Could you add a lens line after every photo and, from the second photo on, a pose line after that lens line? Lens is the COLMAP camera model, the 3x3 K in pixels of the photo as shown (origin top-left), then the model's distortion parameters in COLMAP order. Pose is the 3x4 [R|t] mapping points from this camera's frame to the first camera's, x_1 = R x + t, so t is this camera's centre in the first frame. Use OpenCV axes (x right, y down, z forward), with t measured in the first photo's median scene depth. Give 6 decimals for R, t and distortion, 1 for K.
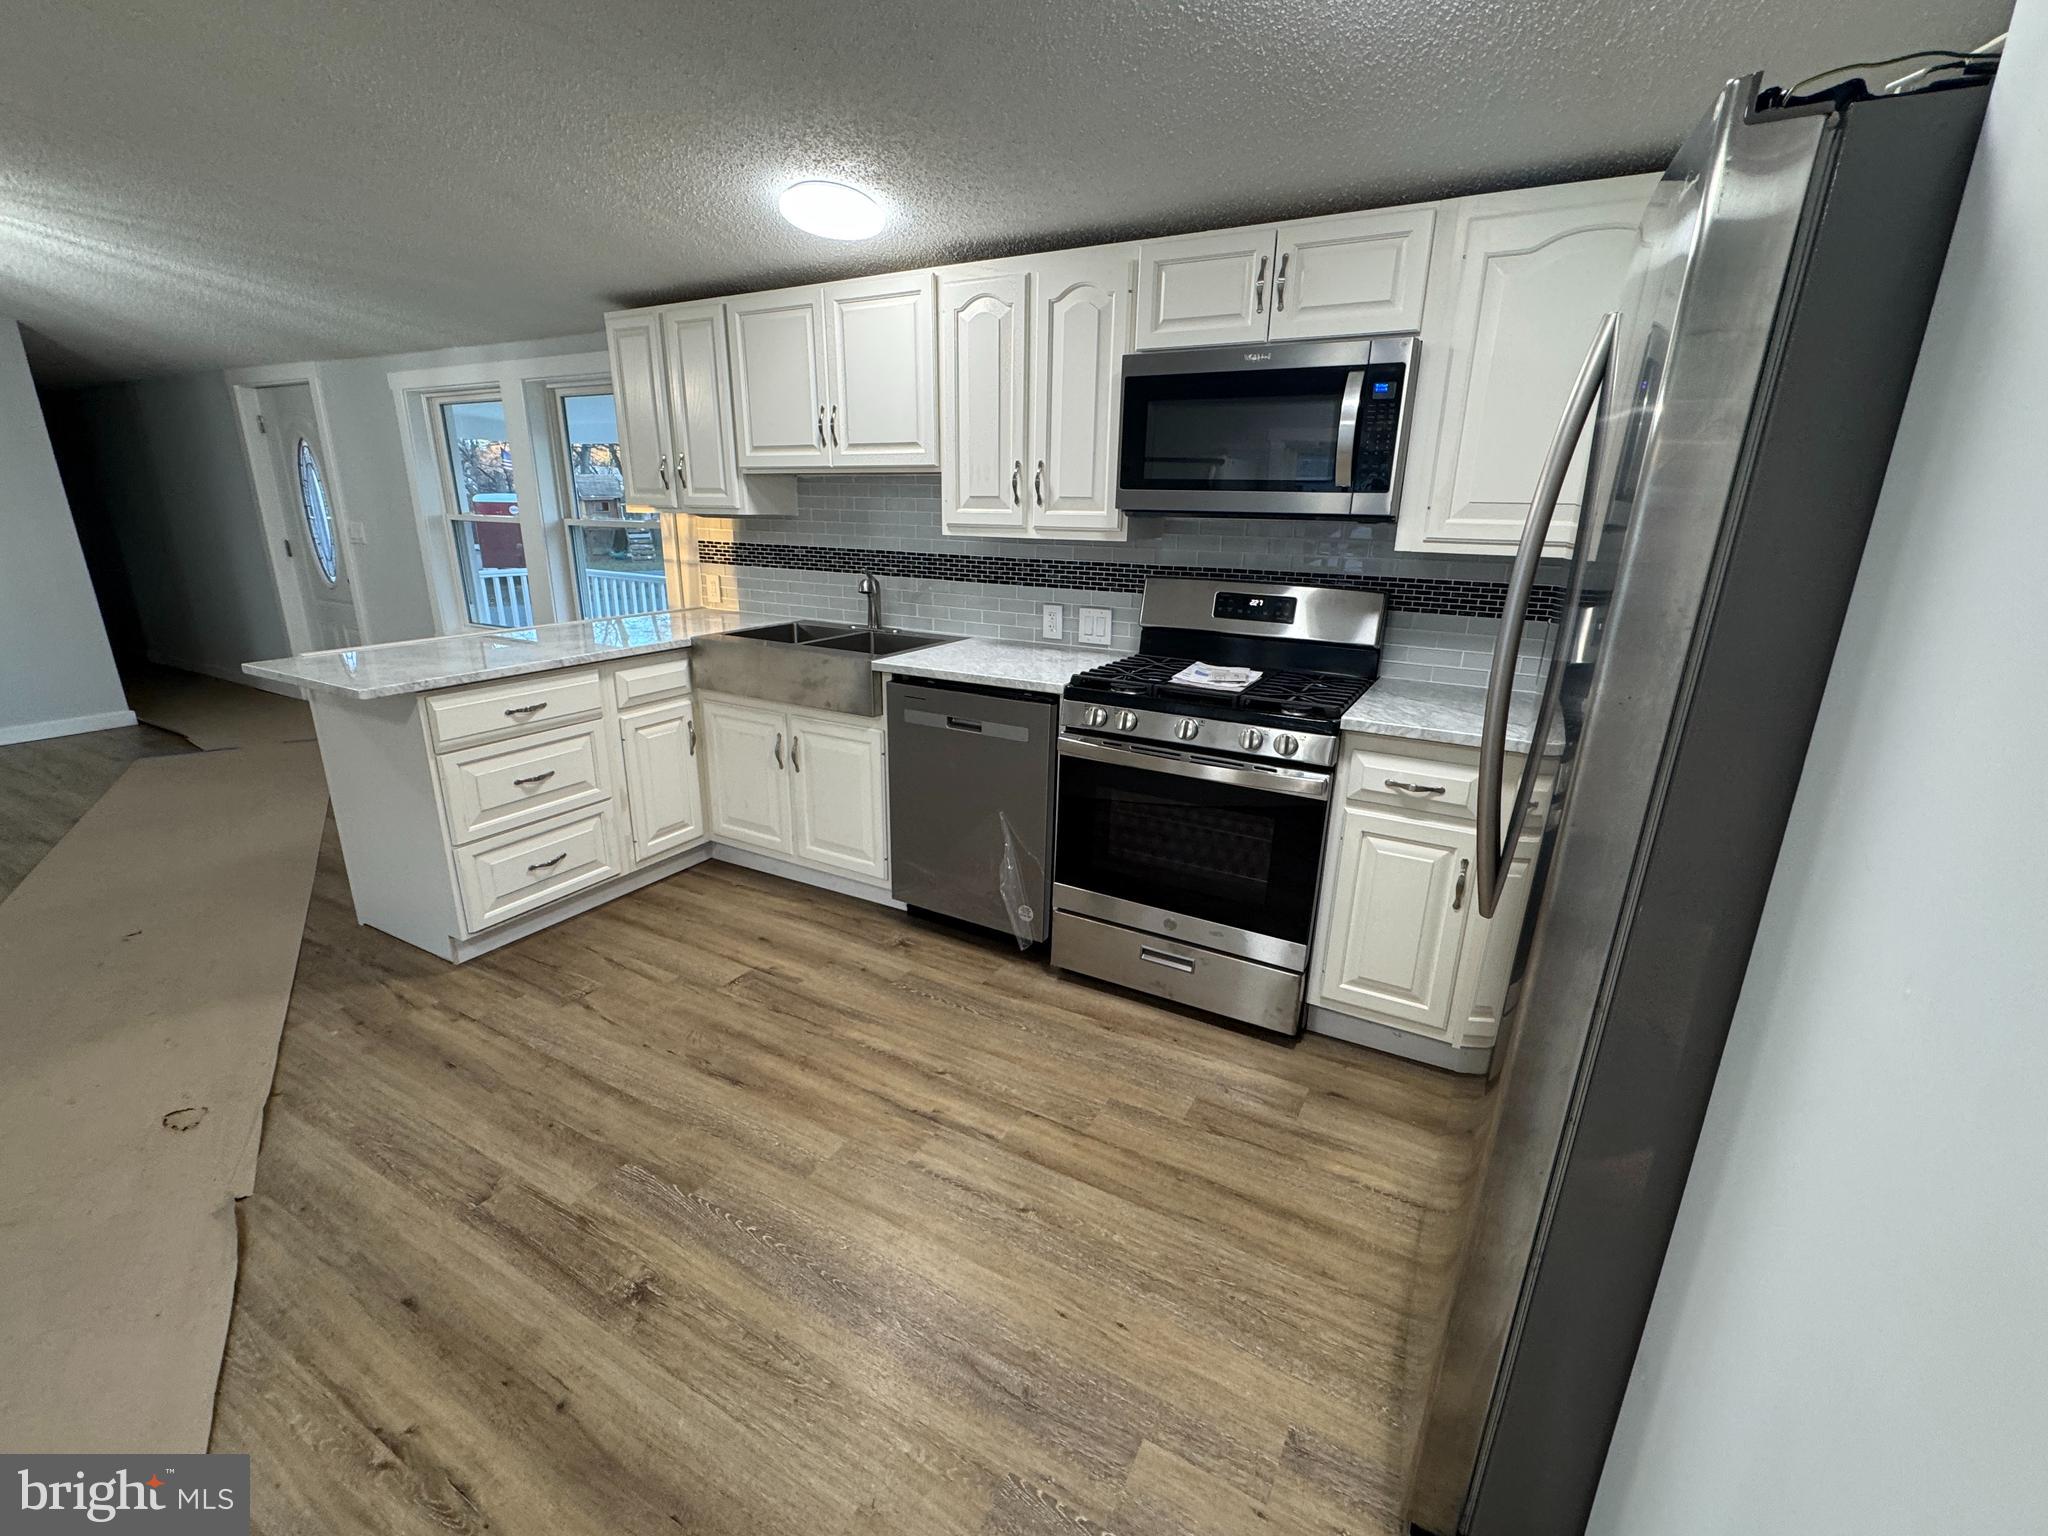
lens RADIAL K [[882.8, 0, 1010.0], [0, 882.8, 763.6], [0, 0, 1]] dist [-0.000451, -0.000261]
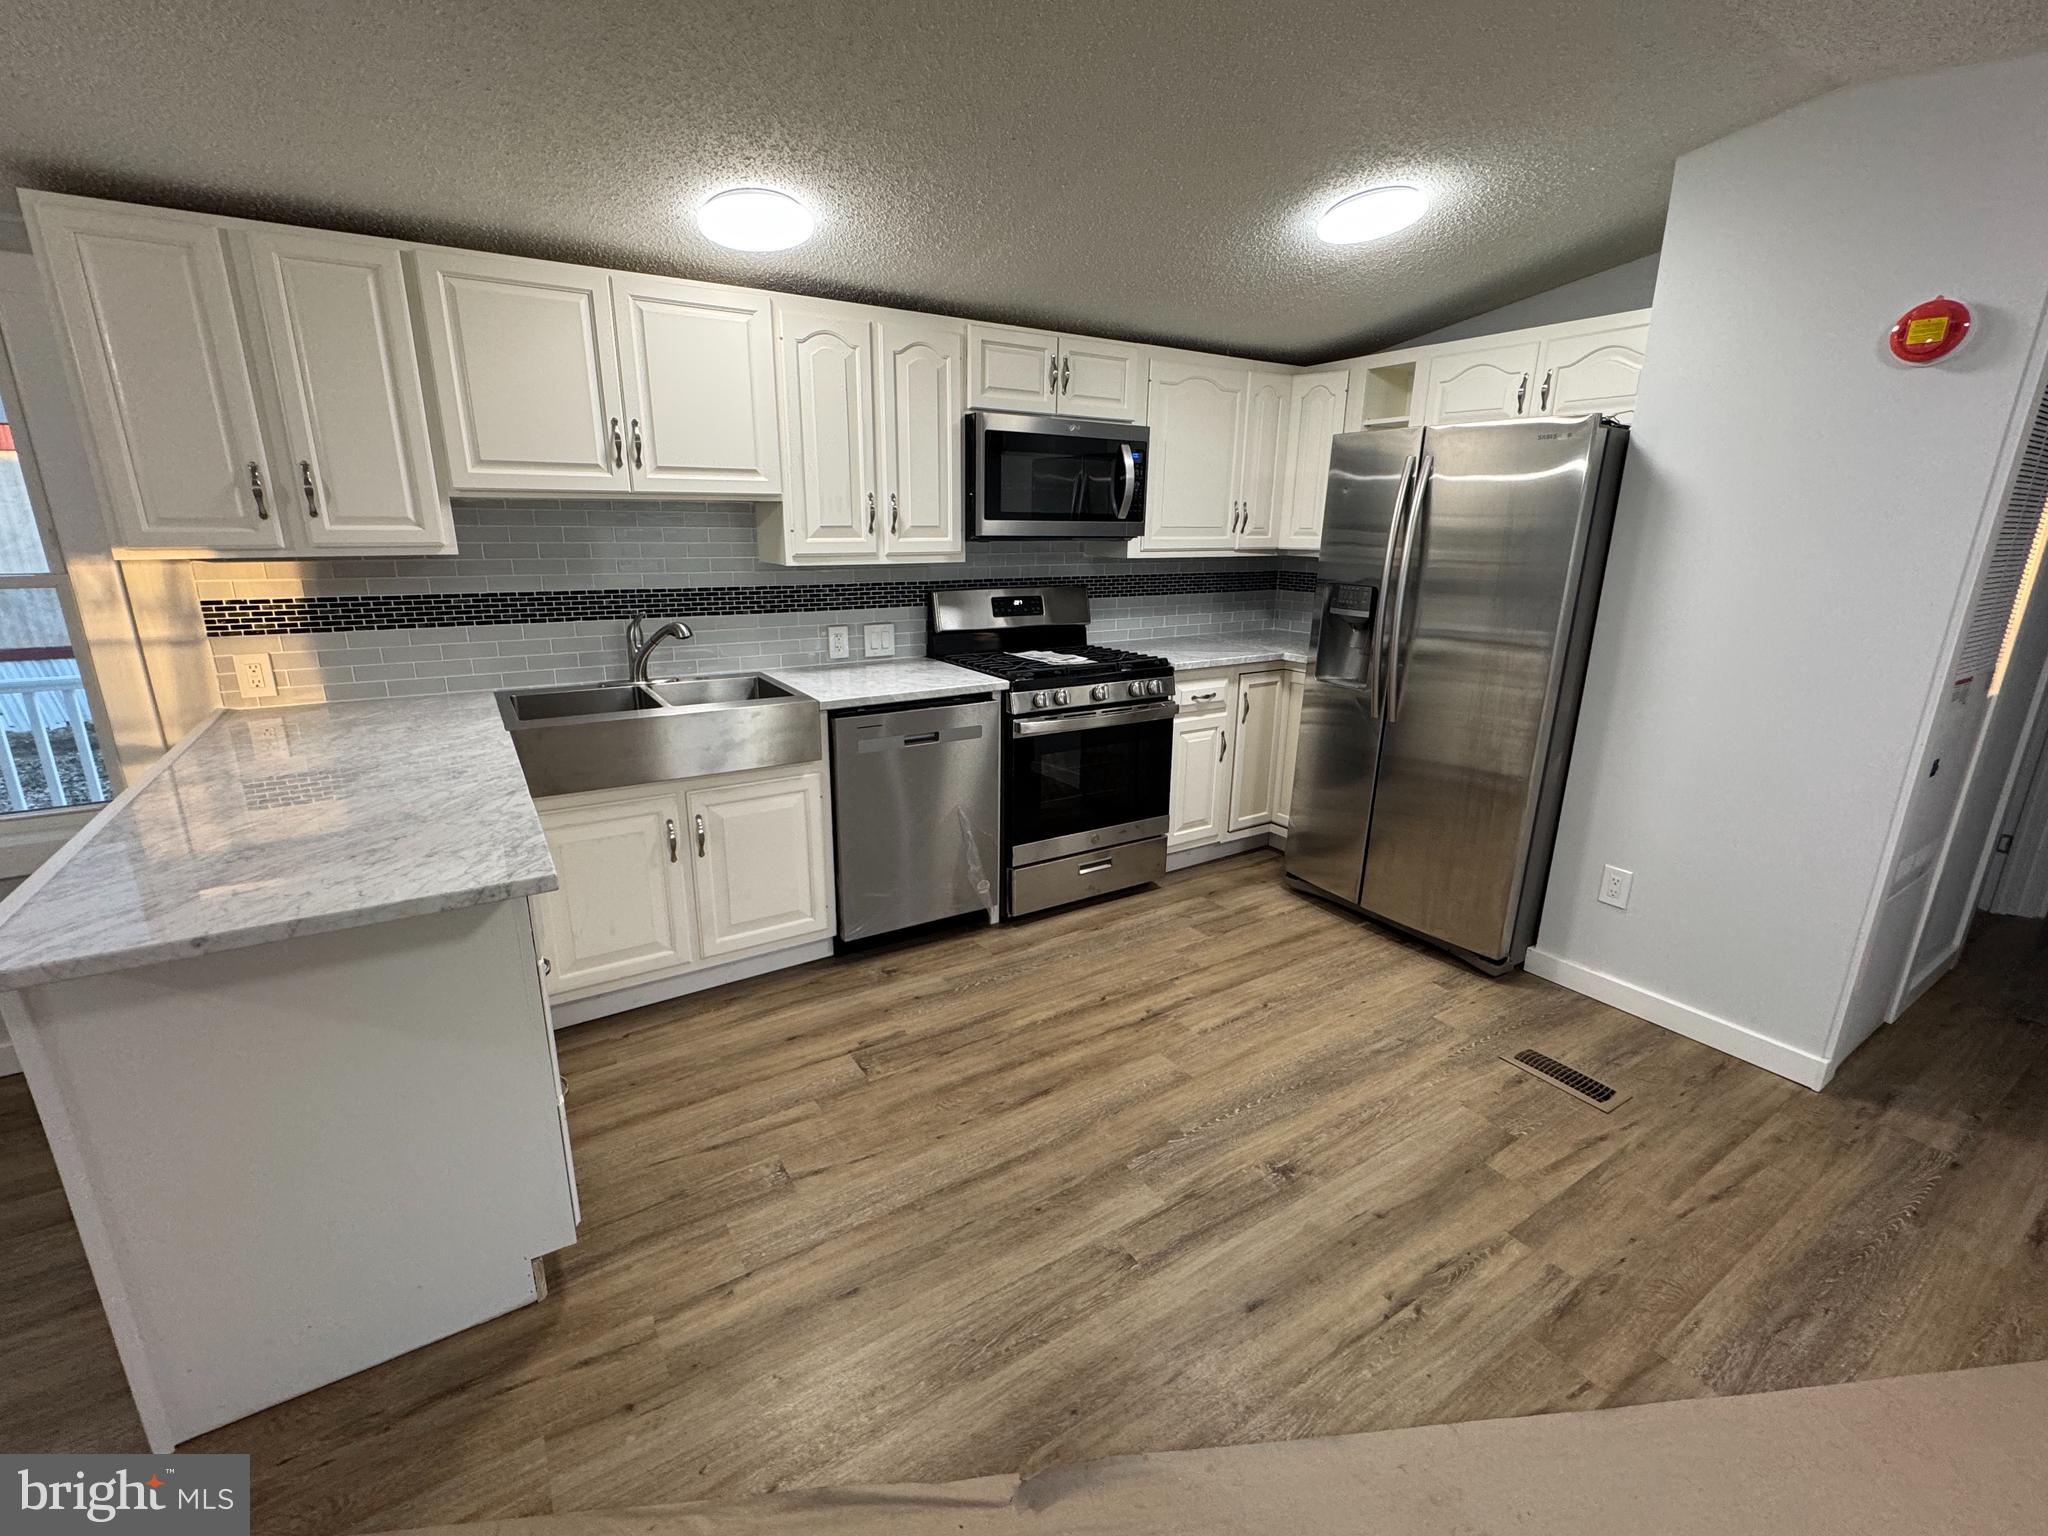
lens RADIAL K [[882.8, 0, 1021.2], [0, 882.8, 763.3], [0, 0, 1]] dist [-0.000451, -0.000261]
pose [[0.472776, -0.246135, 0.846109, -0.971119], [0.248005, 0.958550, 0.140268, -0.145986], [-0.845563, 0.143524, 0.514222, 0.373688]]
